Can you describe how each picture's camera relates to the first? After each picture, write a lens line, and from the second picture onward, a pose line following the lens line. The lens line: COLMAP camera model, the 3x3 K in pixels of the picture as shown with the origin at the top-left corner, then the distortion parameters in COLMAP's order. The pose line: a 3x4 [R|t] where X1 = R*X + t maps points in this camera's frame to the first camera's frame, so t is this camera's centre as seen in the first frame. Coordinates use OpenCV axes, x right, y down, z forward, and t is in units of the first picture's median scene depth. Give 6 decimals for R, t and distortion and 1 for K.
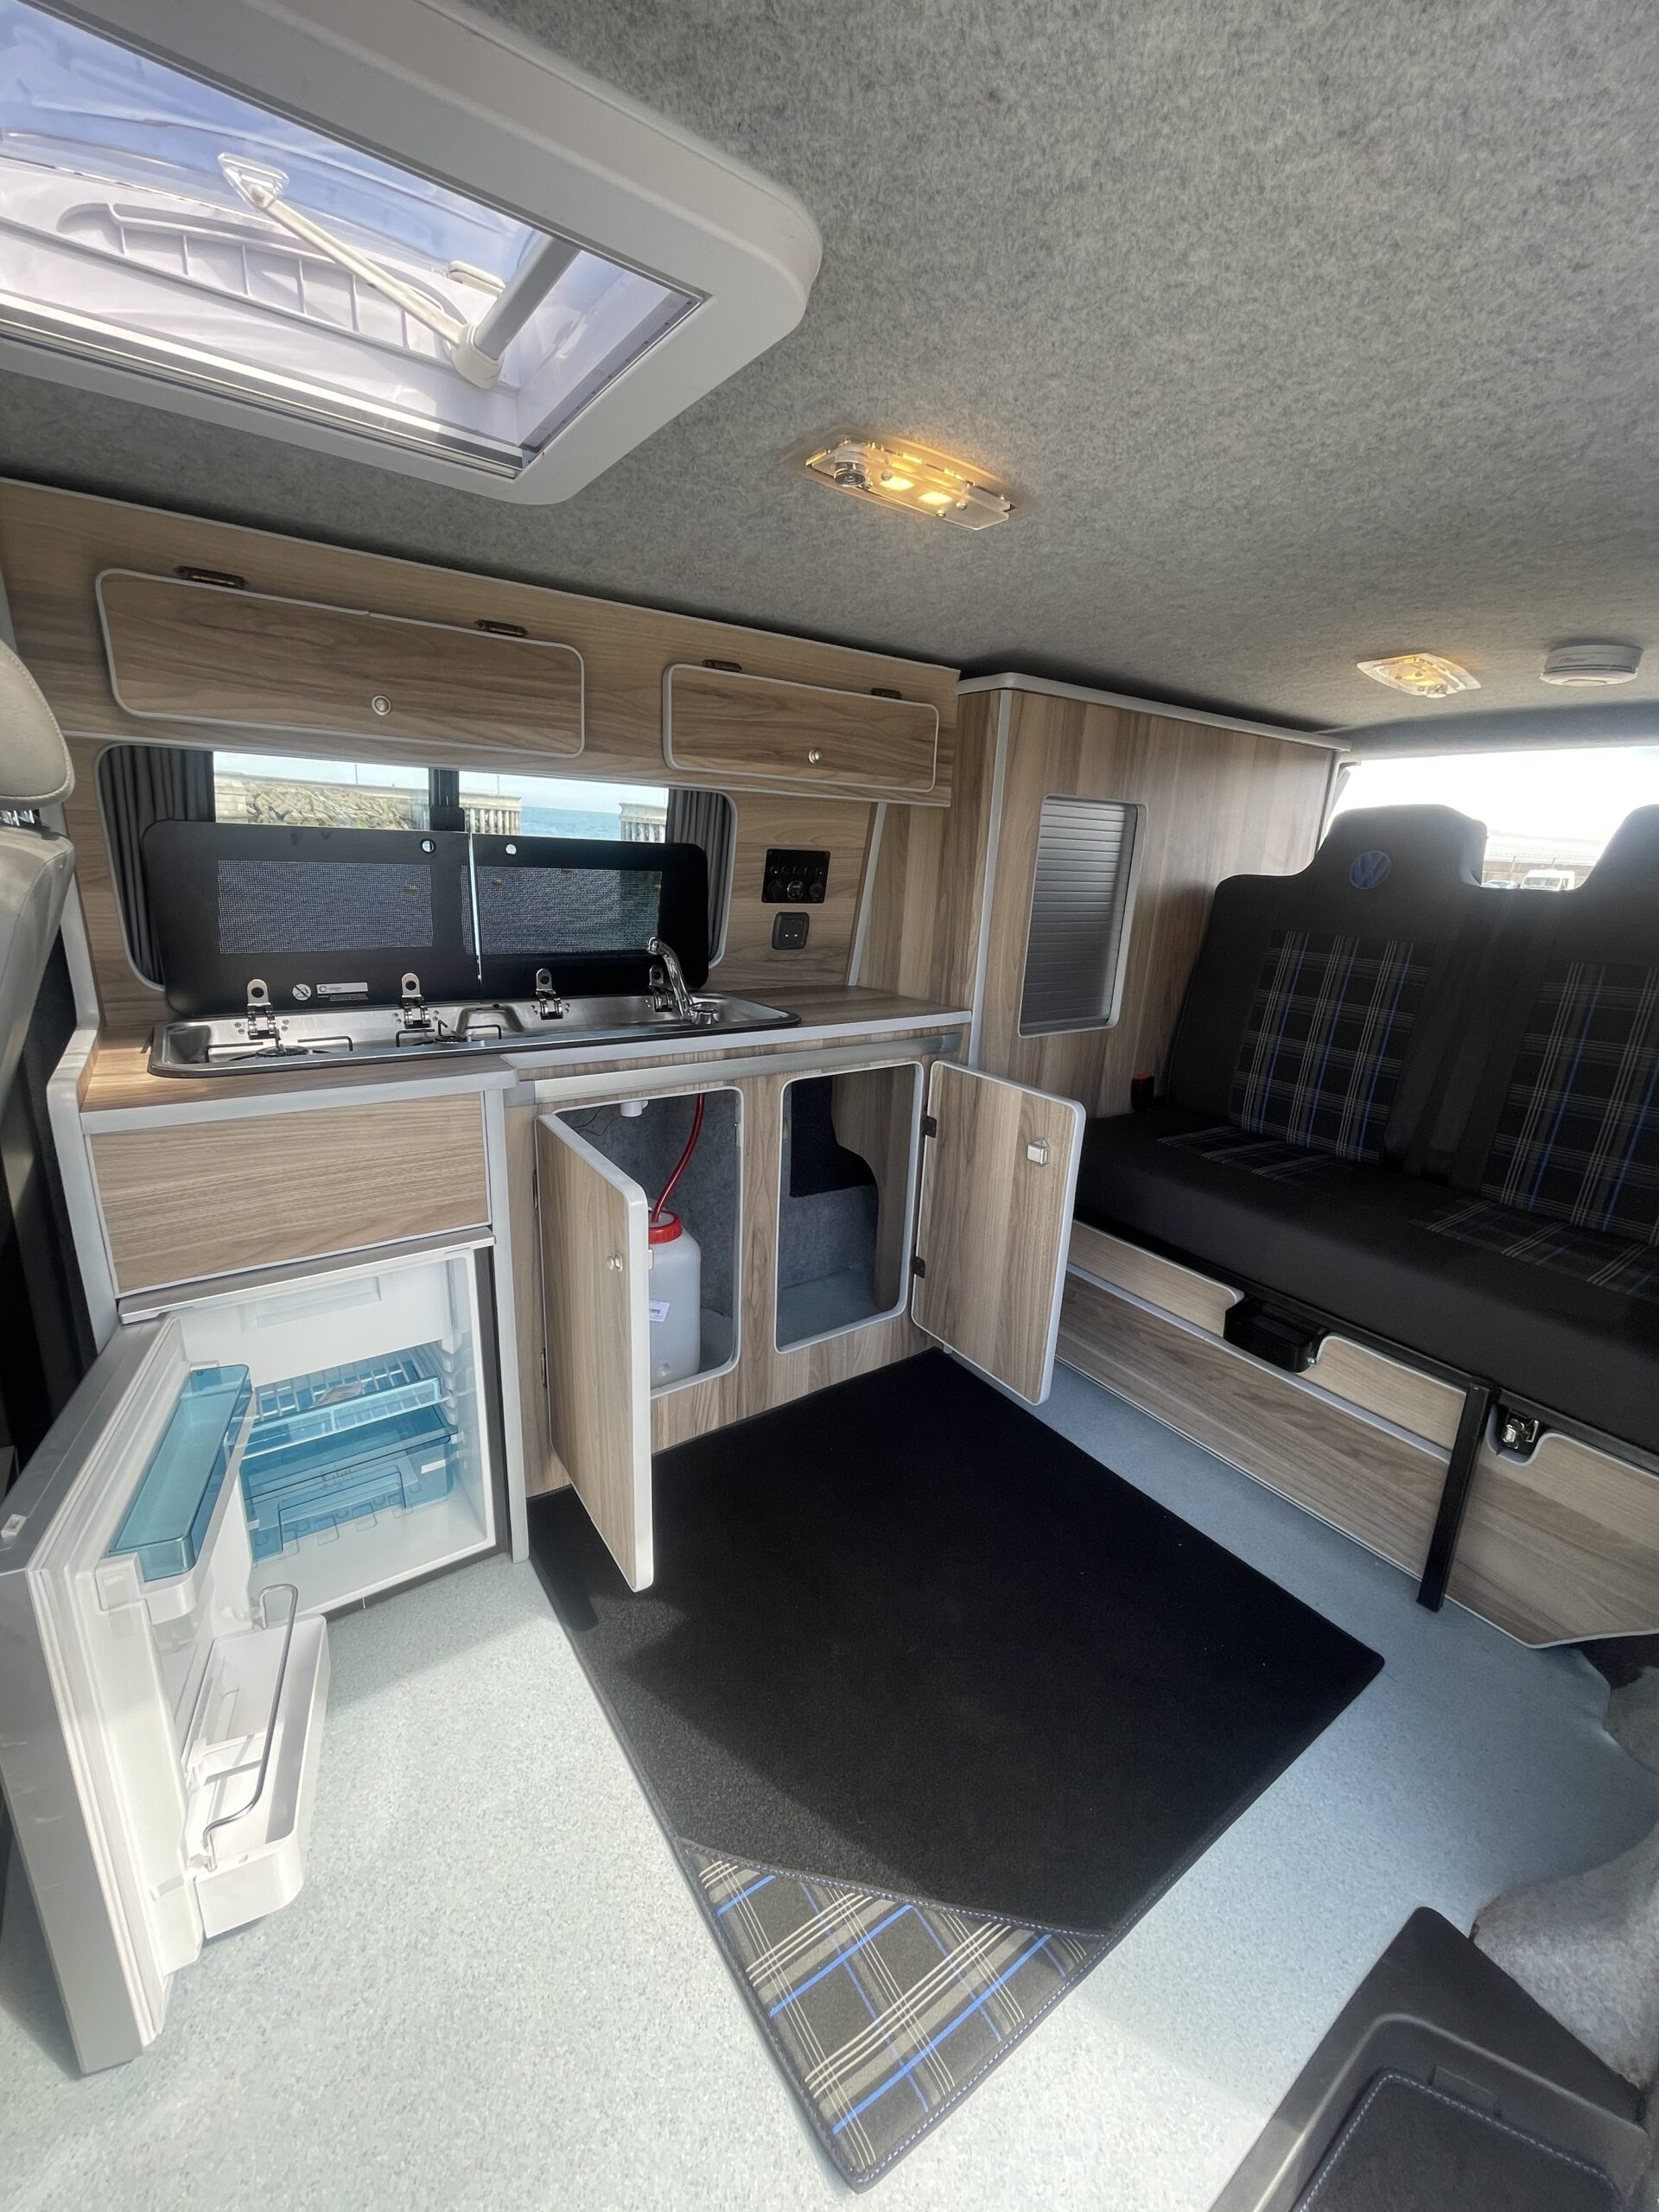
lens RADIAL K [[884.9, 0, 829.5], [0, 884.9, 1106.0], [0, 0, 1]] dist [0.001757, -0.002691]
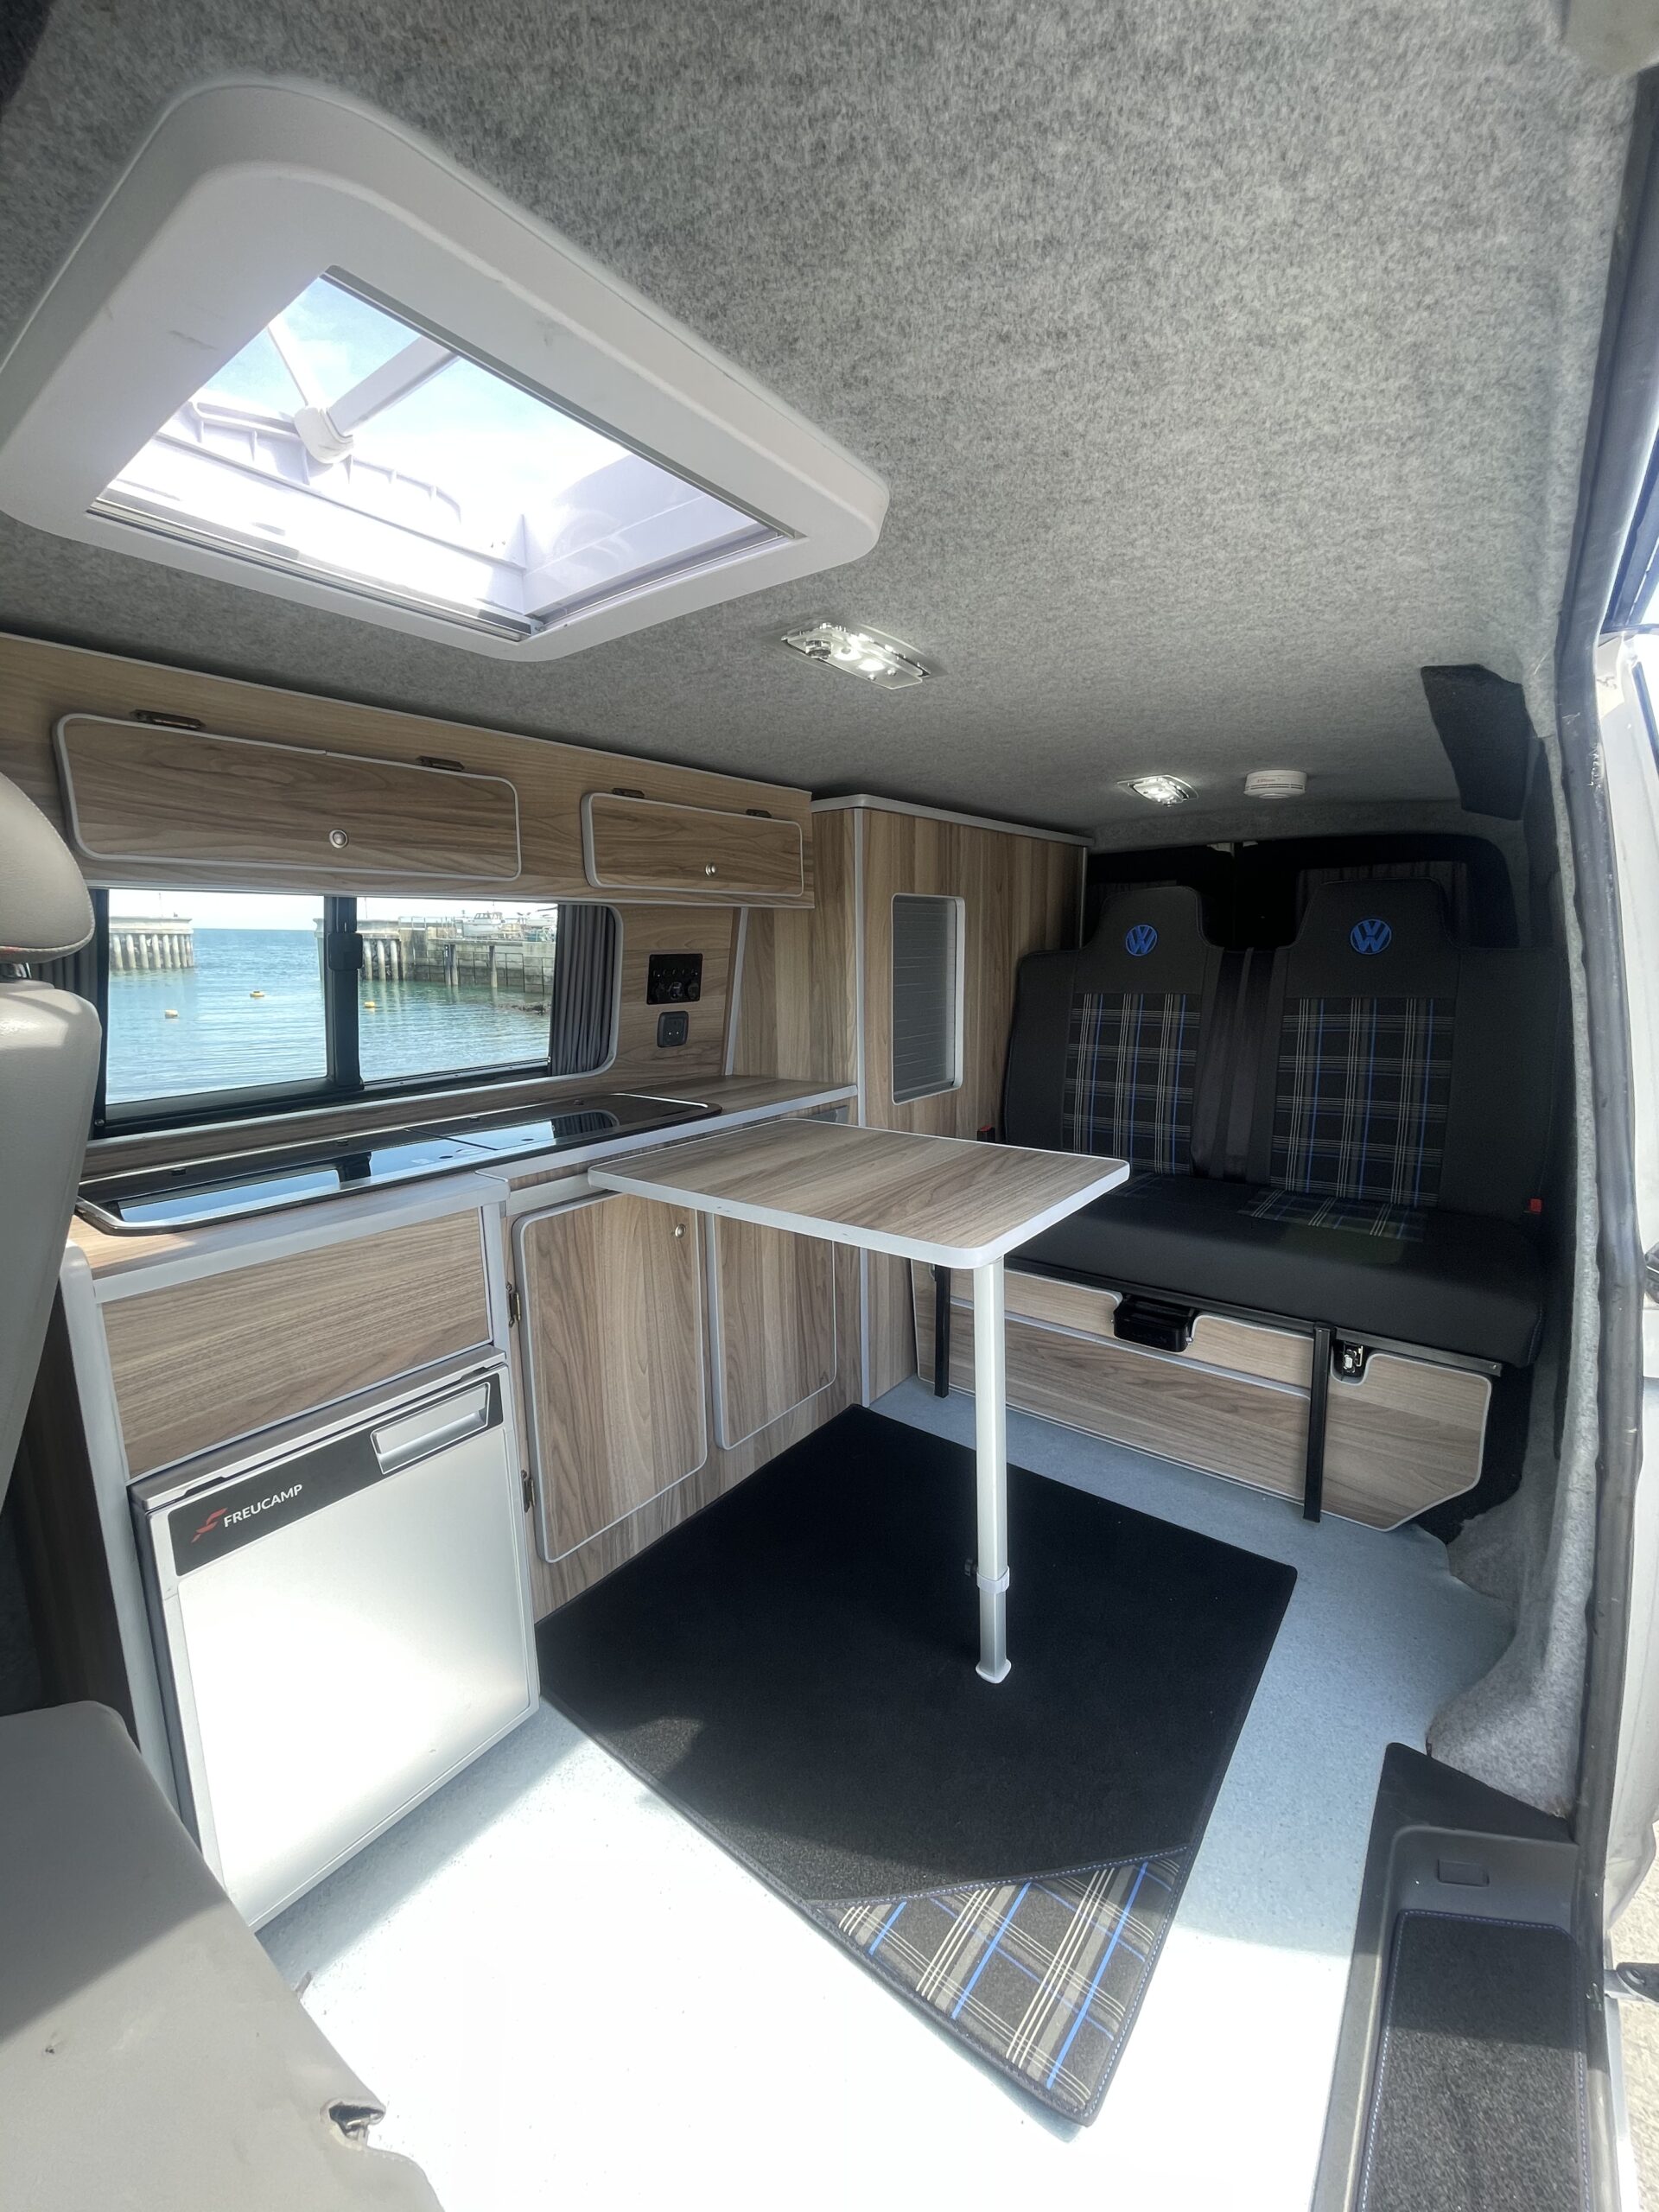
lens RADIAL K [[885.6, 0, 829.6], [0, 885.6, 1106.9], [0, 0, 1]] dist [-0.002884, -0.000646]
pose [[0.954580, -0.109624, 0.277054, -0.278739], [0.137062, 0.987193, -0.081635, 0.007903], [-0.264557, 0.115901, 0.957380, -0.076966]]
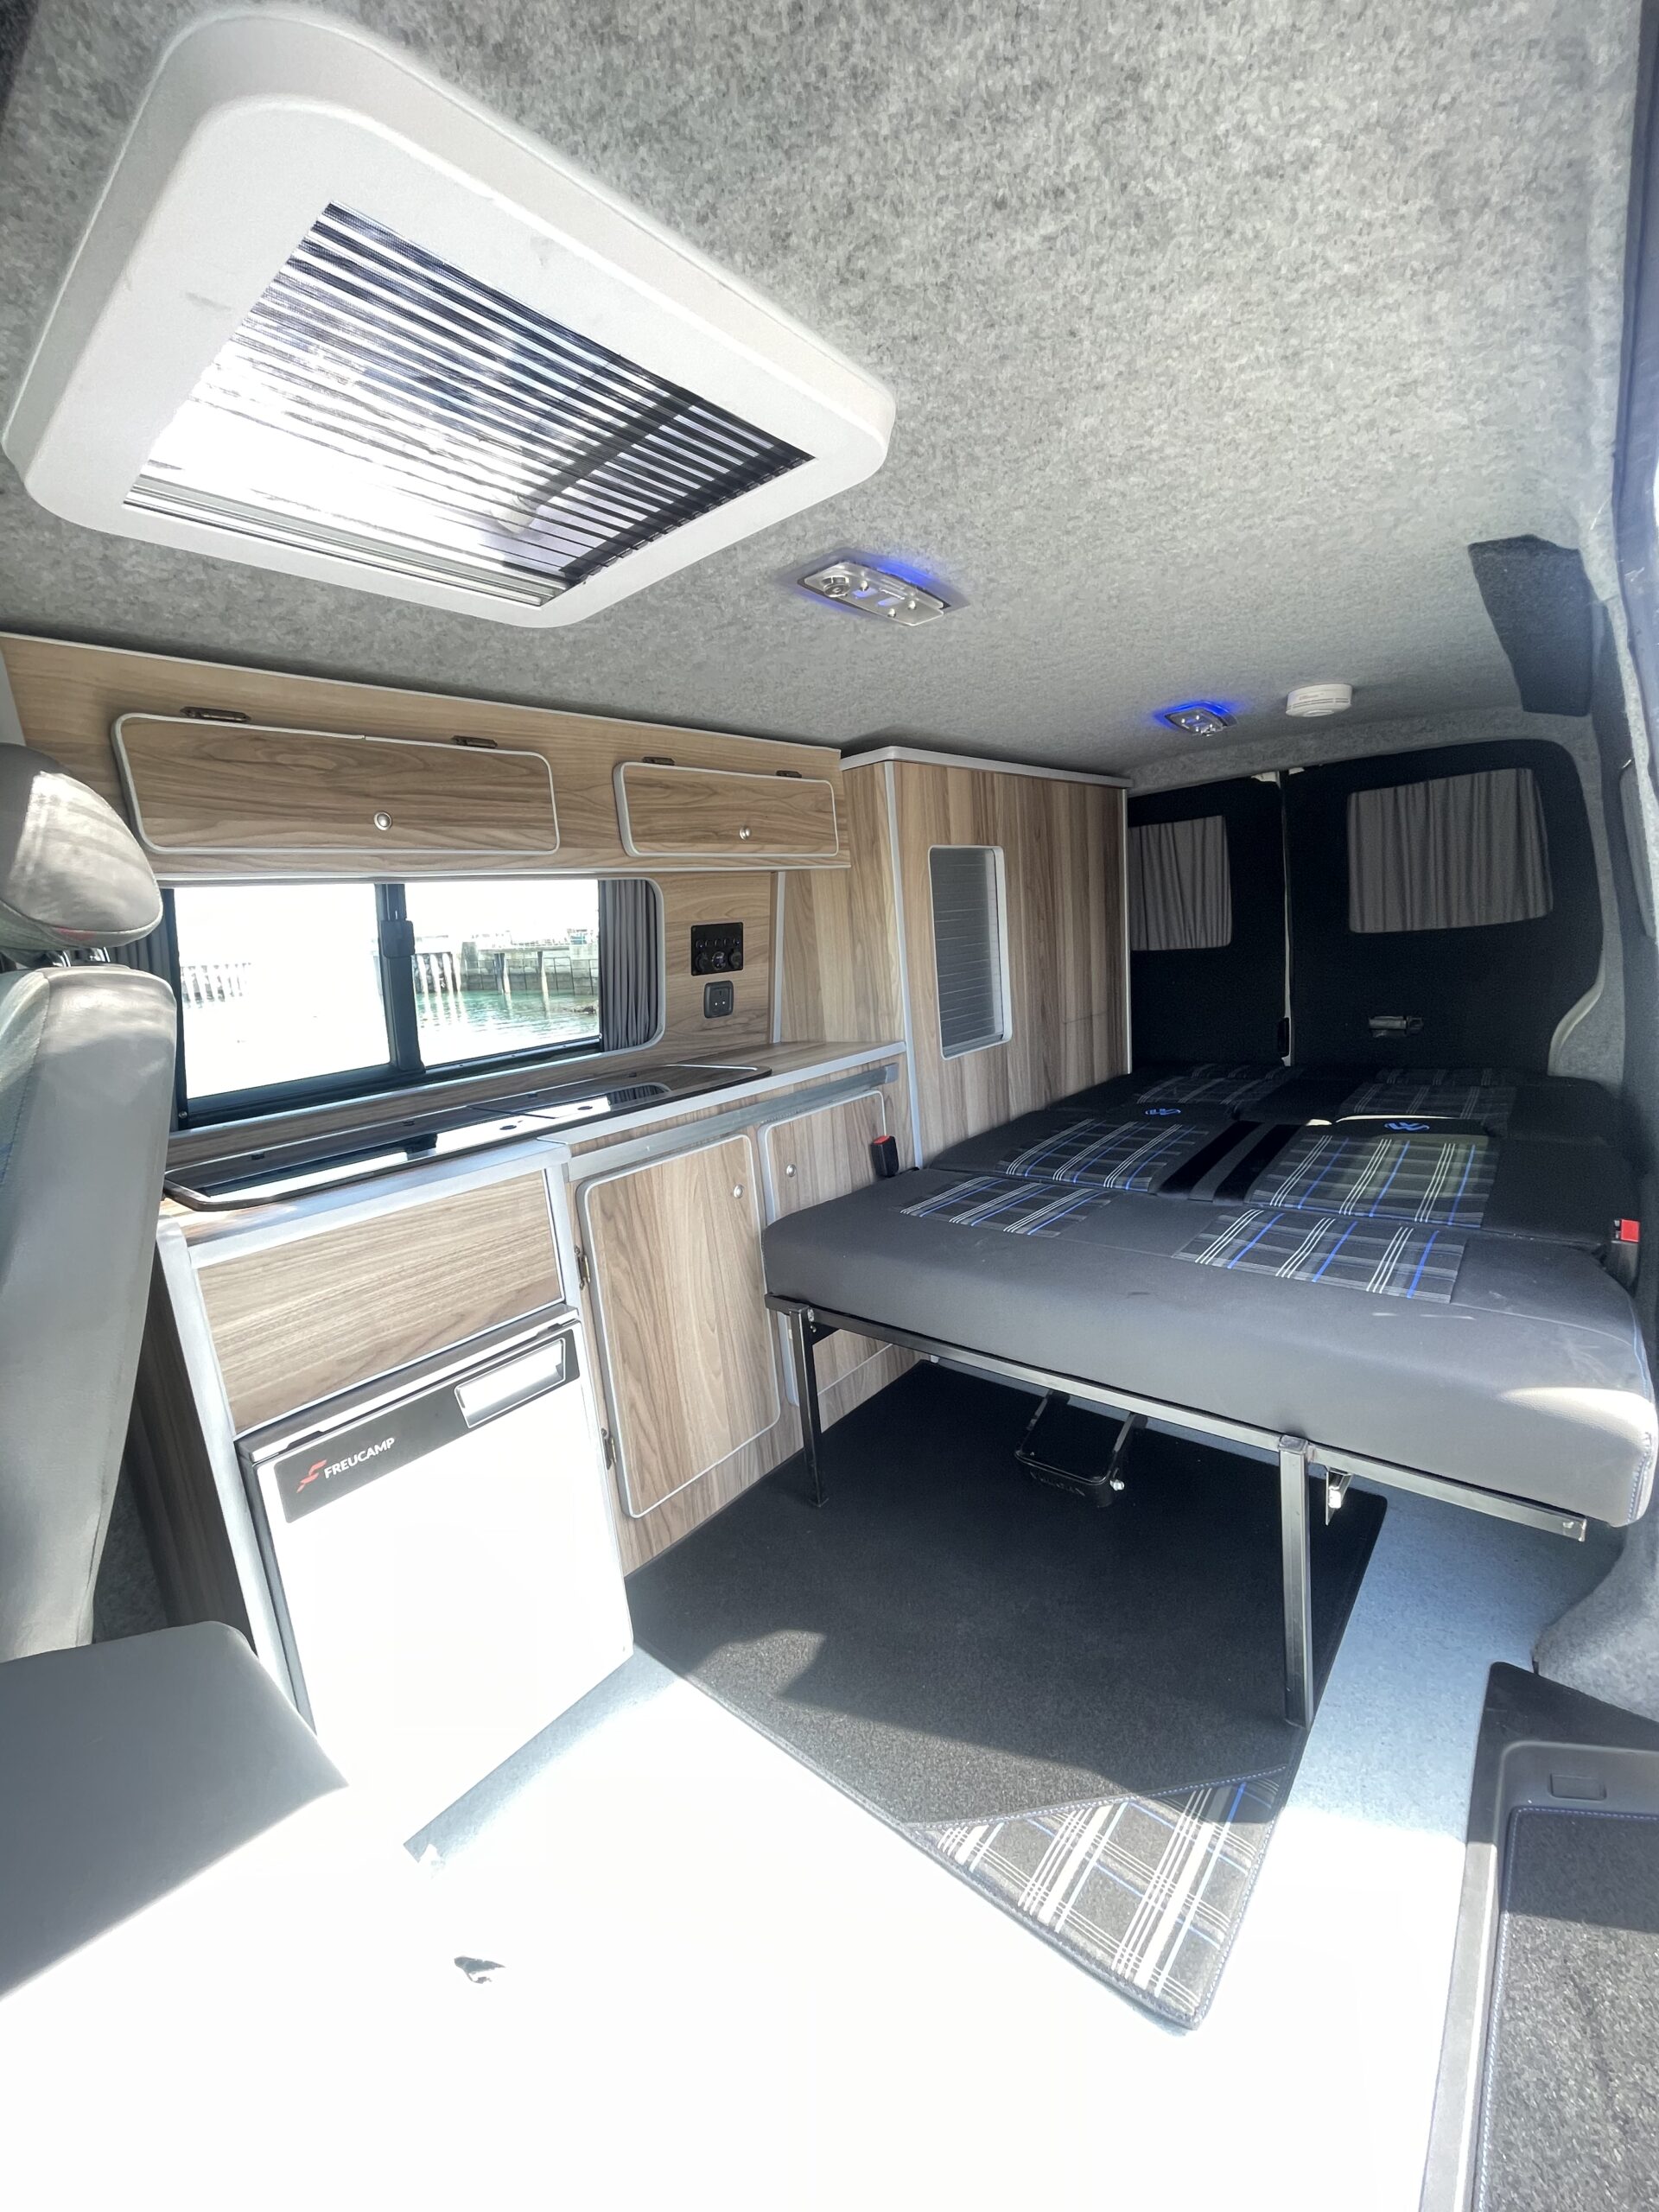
lens RADIAL K [[884.5, 0, 829.5], [0, 884.5, 1106.0], [0, 0, 1]] dist [-0.001564, -0.000838]
pose [[0.959905, -0.176595, 0.217708, -0.282608], [0.196437, 0.977798, -0.072970, 0.051484], [-0.199988, 0.112810, 0.973282, -0.075092]]
